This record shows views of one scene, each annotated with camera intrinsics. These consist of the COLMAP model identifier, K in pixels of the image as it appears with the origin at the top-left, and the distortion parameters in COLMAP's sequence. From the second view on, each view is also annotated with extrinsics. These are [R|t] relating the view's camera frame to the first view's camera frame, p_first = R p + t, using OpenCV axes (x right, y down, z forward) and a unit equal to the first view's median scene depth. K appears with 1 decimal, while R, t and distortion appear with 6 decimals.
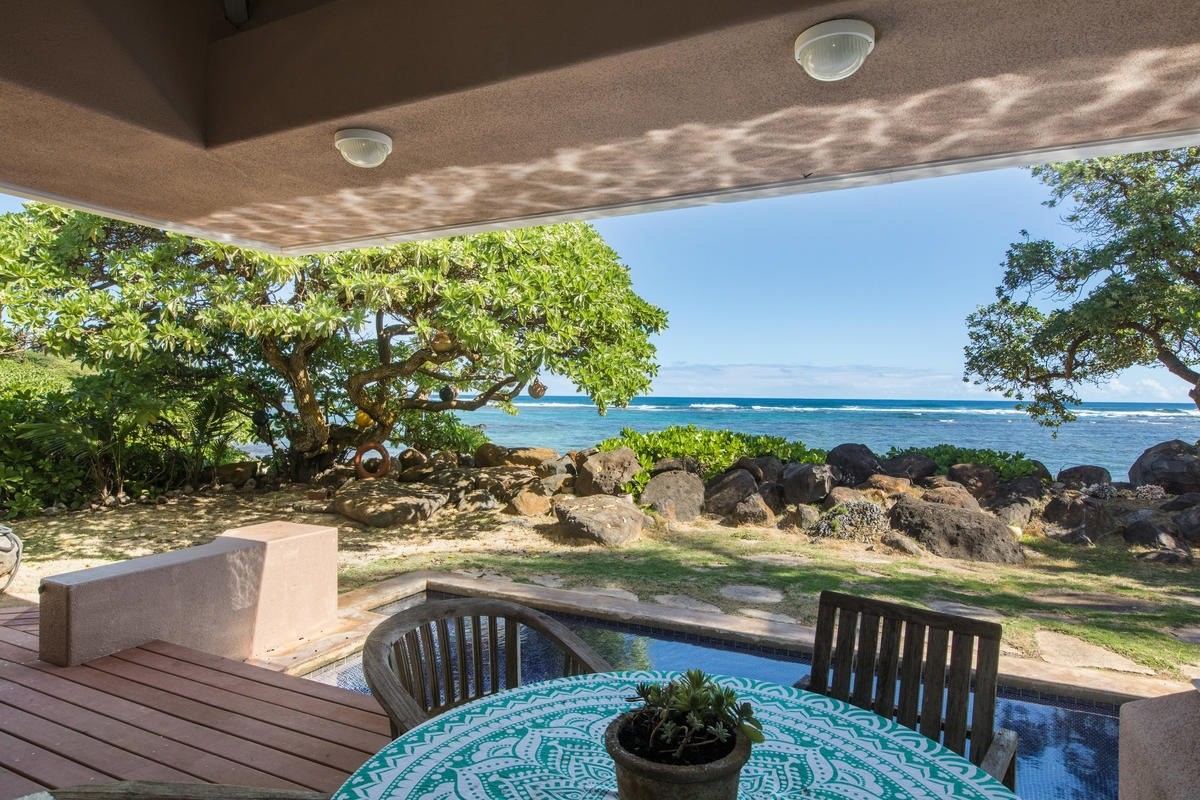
lens RADIAL K [[725.3, 0, 600.0], [0, 725.3, 400.0], [0, 0, 1]] dist [0.000666, -0.000052]
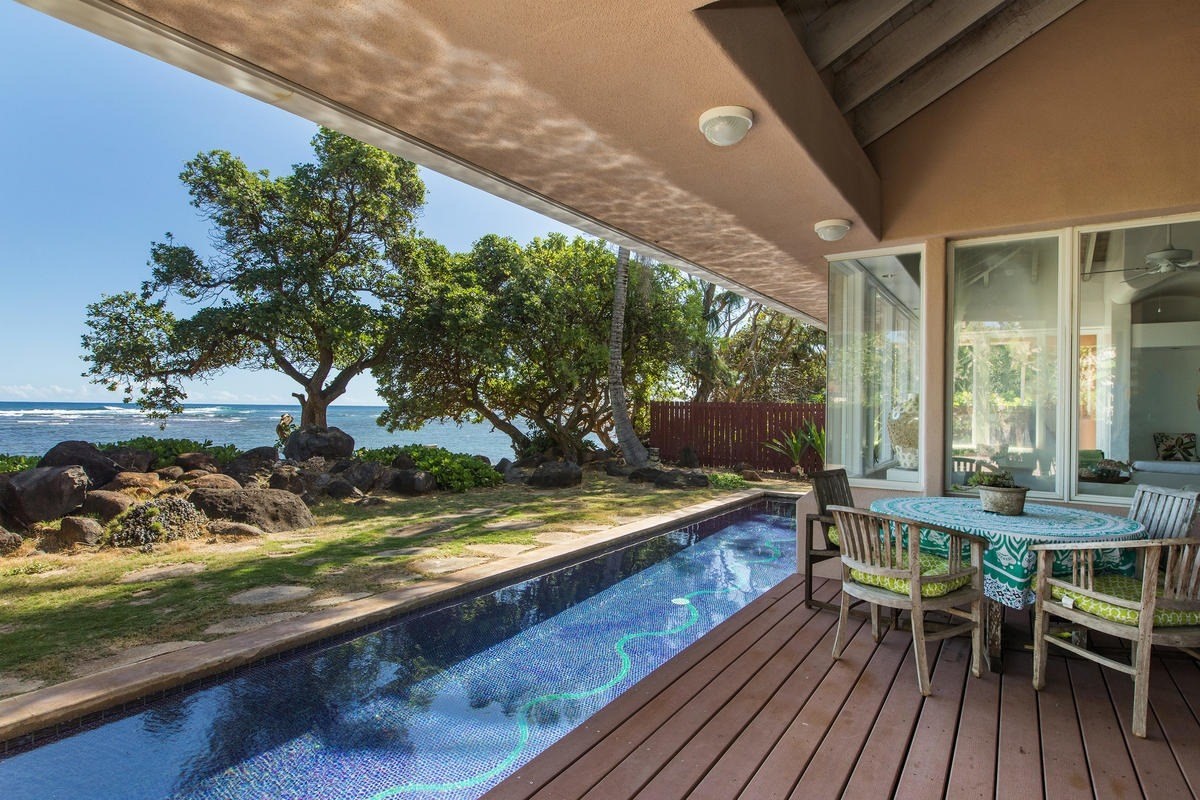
lens RADIAL K [[672.5, 0, 600.0], [0, 672.5, 400.0], [0, 0, 1]] dist [0.000044, -0.000631]
pose [[0.080015, 0.006358, 0.996773, -0.494442], [-0.004025, 0.999974, -0.006055, 0.019453], [-0.996786, -0.003528, 0.080038, 0.420974]]
